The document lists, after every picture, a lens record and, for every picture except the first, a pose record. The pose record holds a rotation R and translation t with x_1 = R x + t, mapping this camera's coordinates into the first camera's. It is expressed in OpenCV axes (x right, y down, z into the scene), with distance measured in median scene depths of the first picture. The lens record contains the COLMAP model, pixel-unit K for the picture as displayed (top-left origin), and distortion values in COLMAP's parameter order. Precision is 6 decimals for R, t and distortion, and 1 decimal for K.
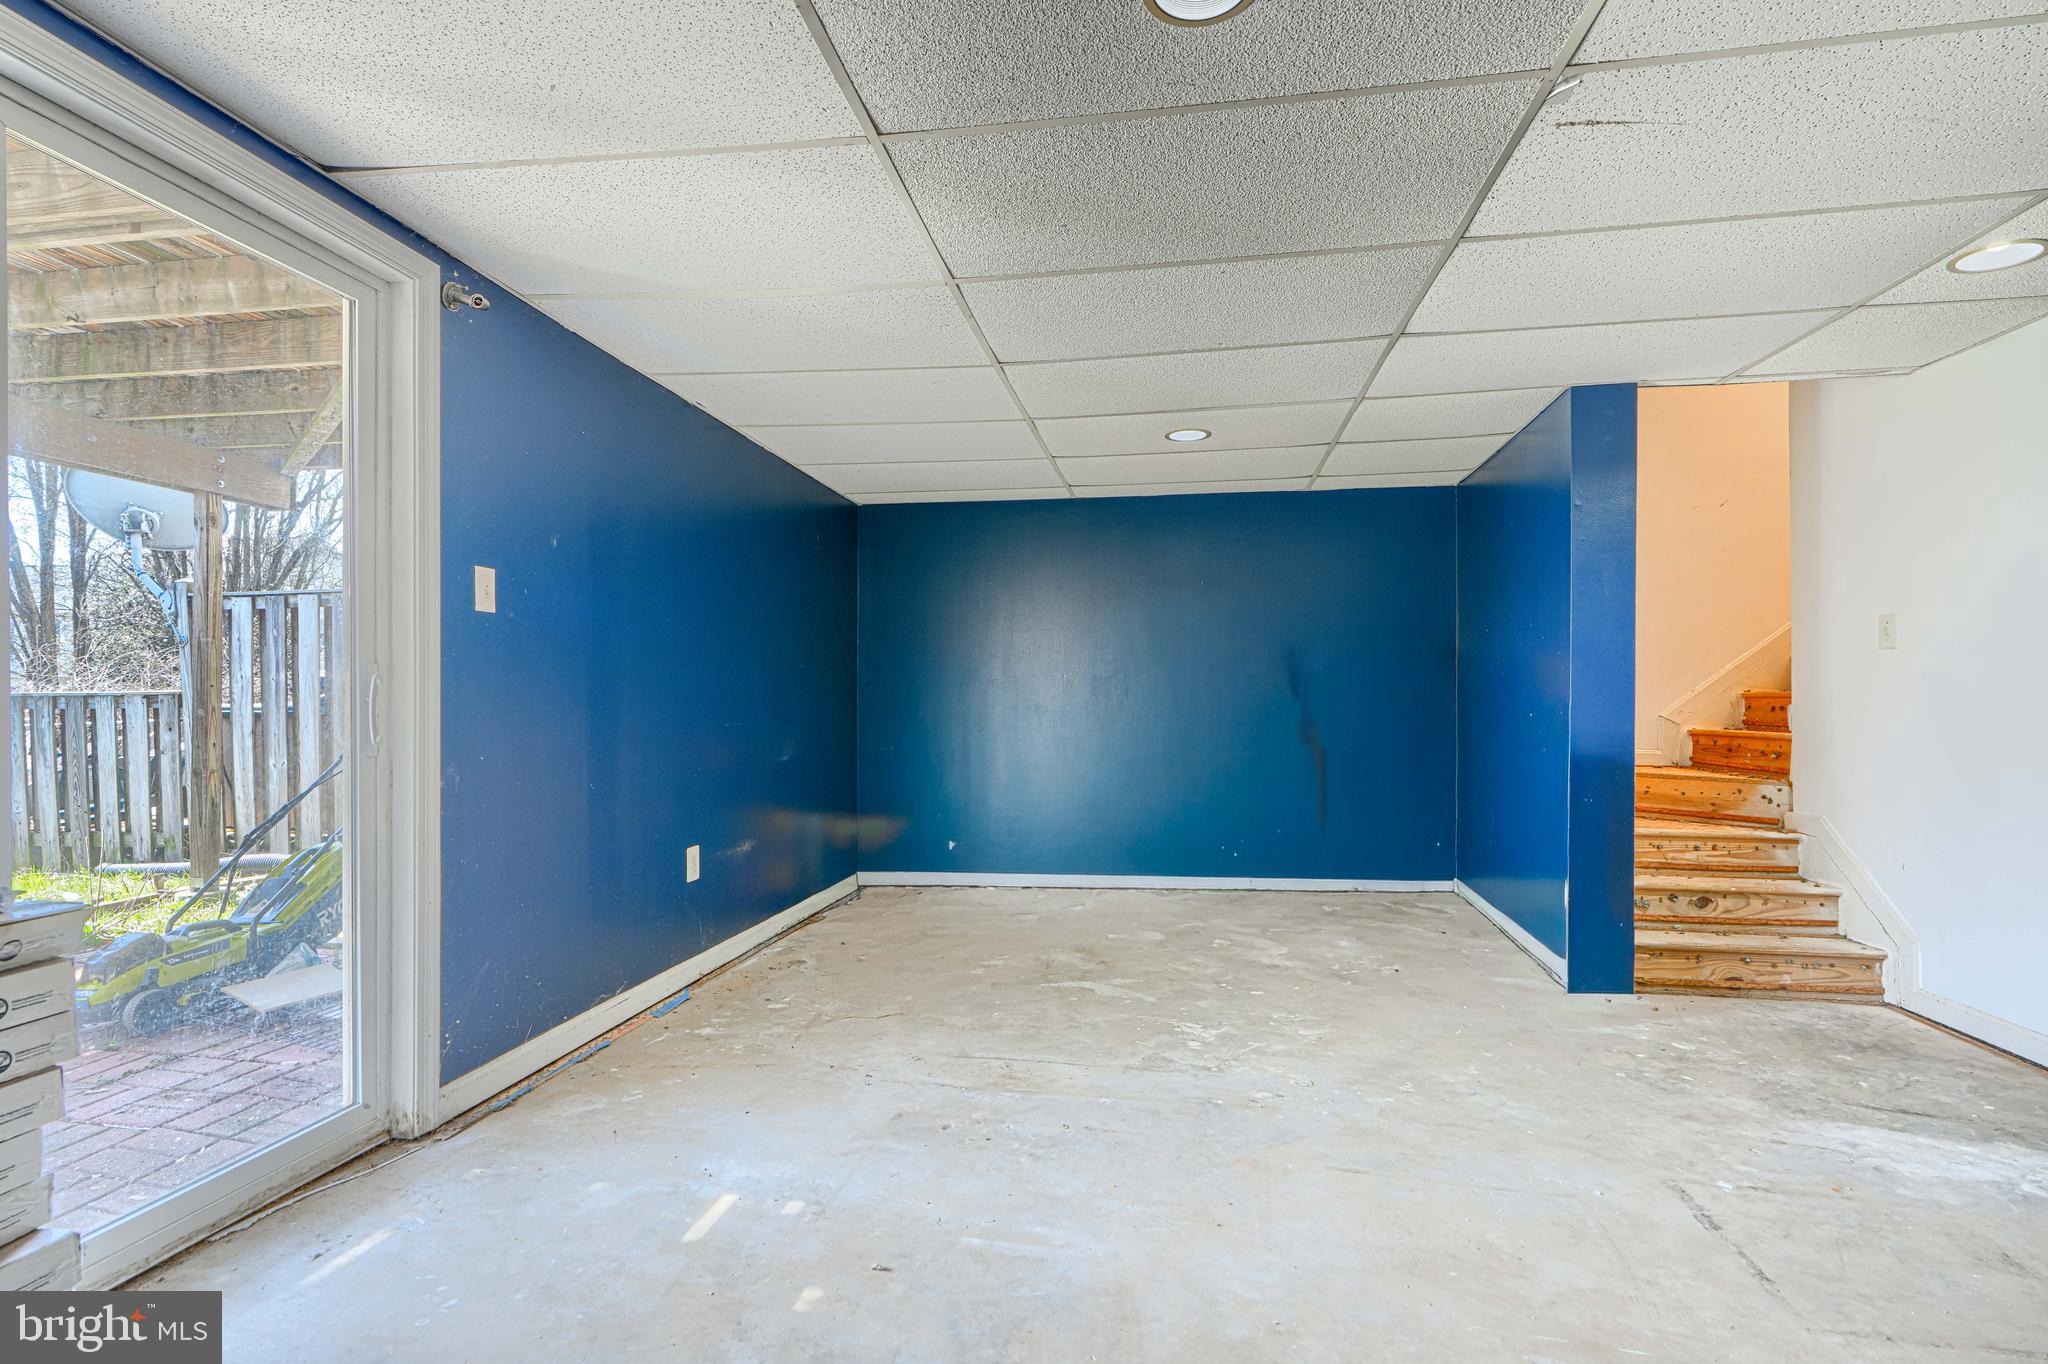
lens RADIAL K [[929.0, 0, 1031.5], [0, 929.0, 702.8], [0, 0, 1]] dist [0.000633, -0.000182]
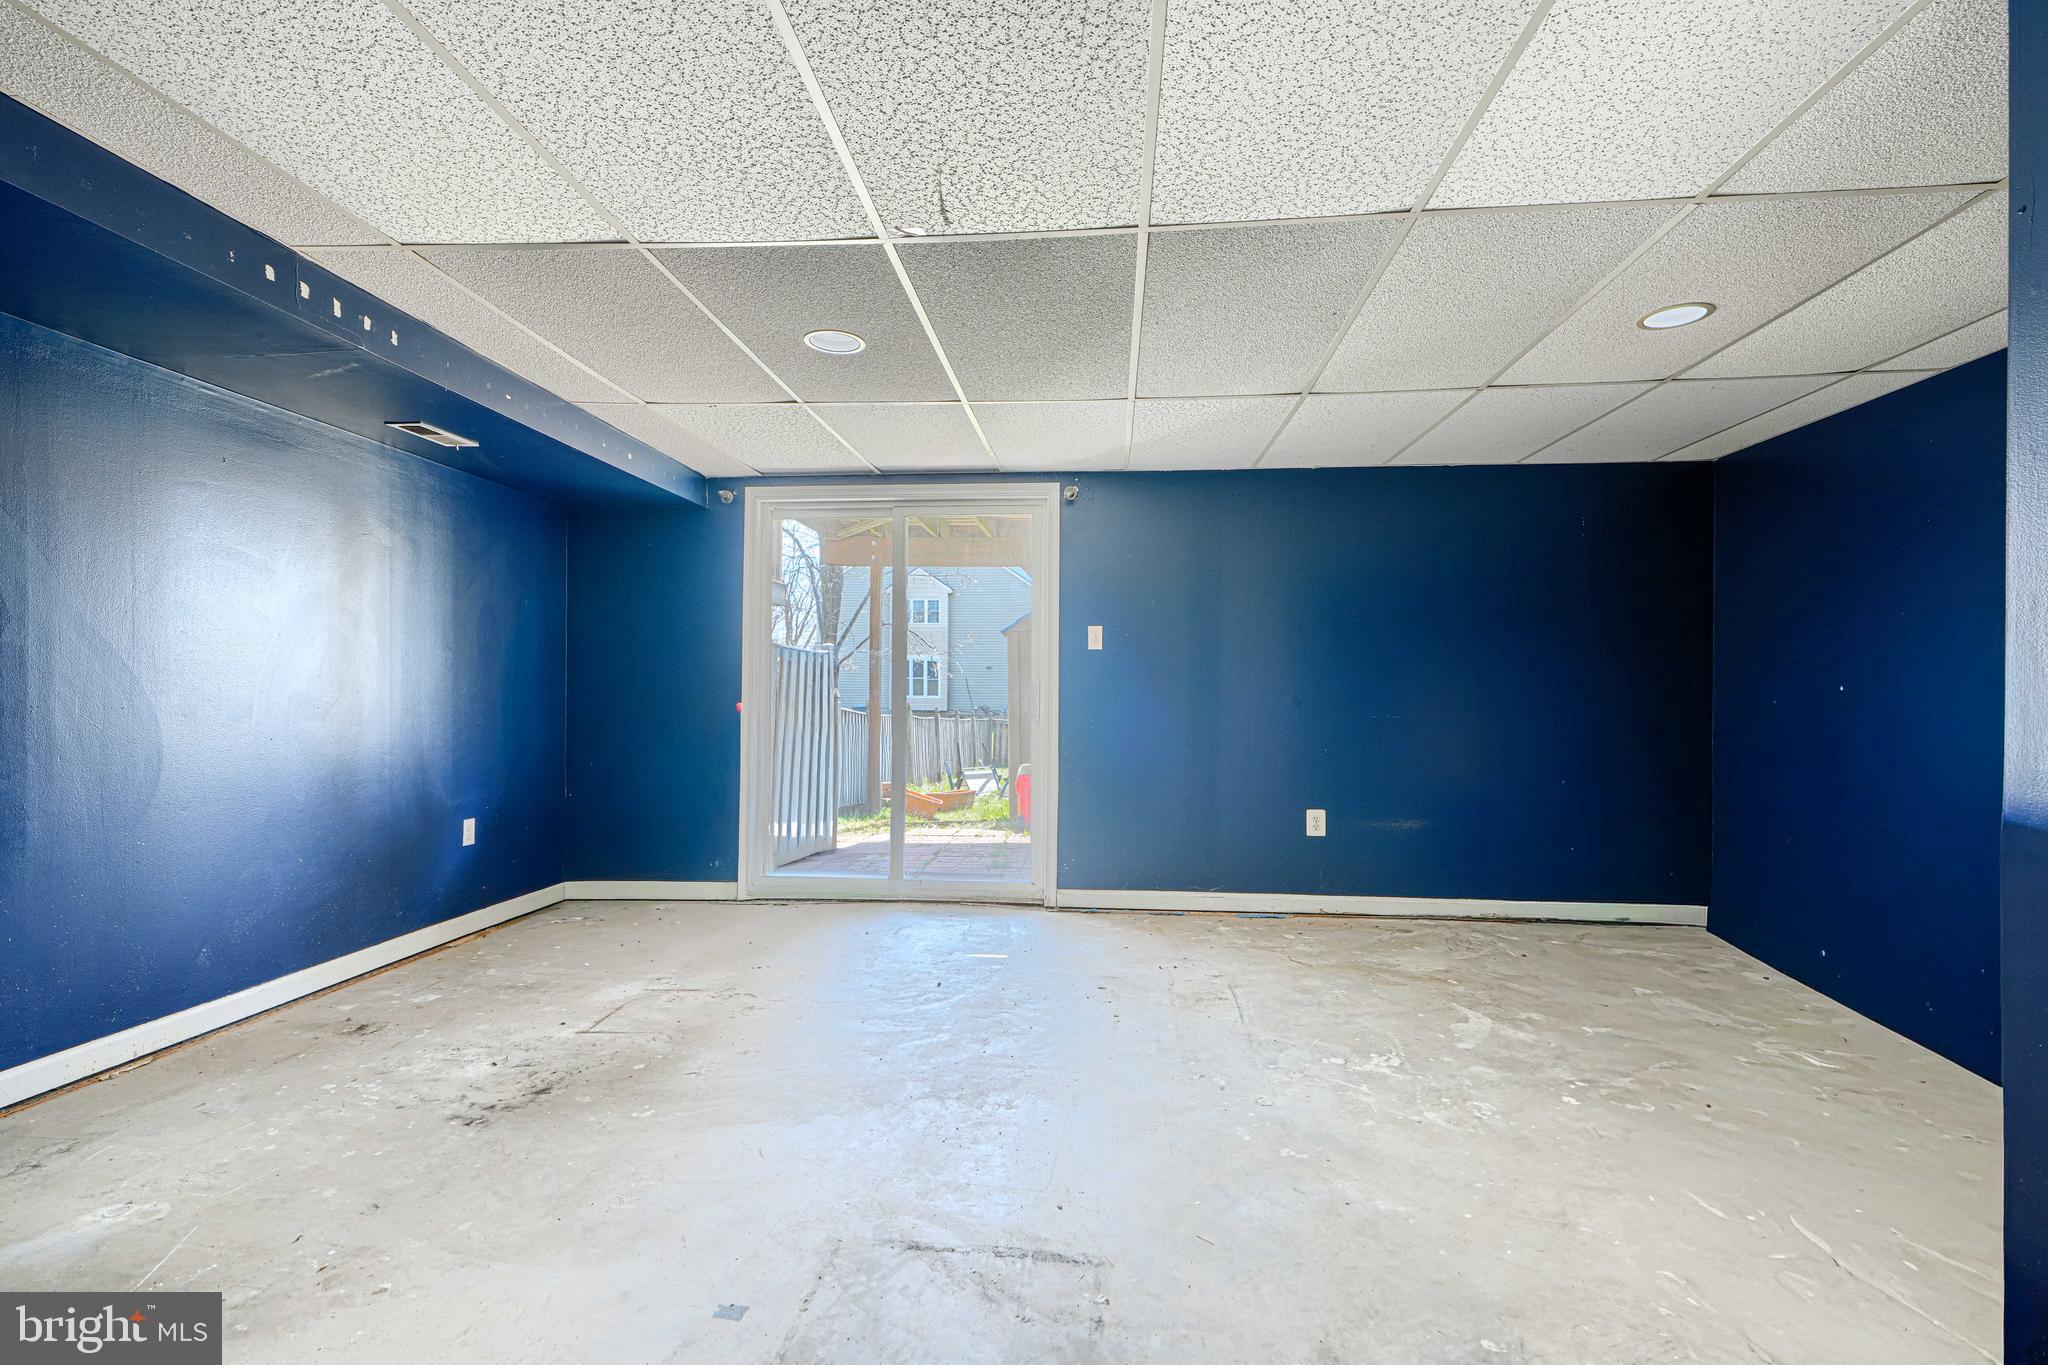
lens RADIAL K [[917.9, 0, 1008.6], [0, 917.9, 698.9], [0, 0, 1]] dist [0.002046, 0.000103]
pose [[0.070943, 0.000577, -0.997480, 1.044272], [0.005519, 0.999984, 0.000970, -0.001489], [0.997465, -0.005574, 0.070939, 0.587278]]
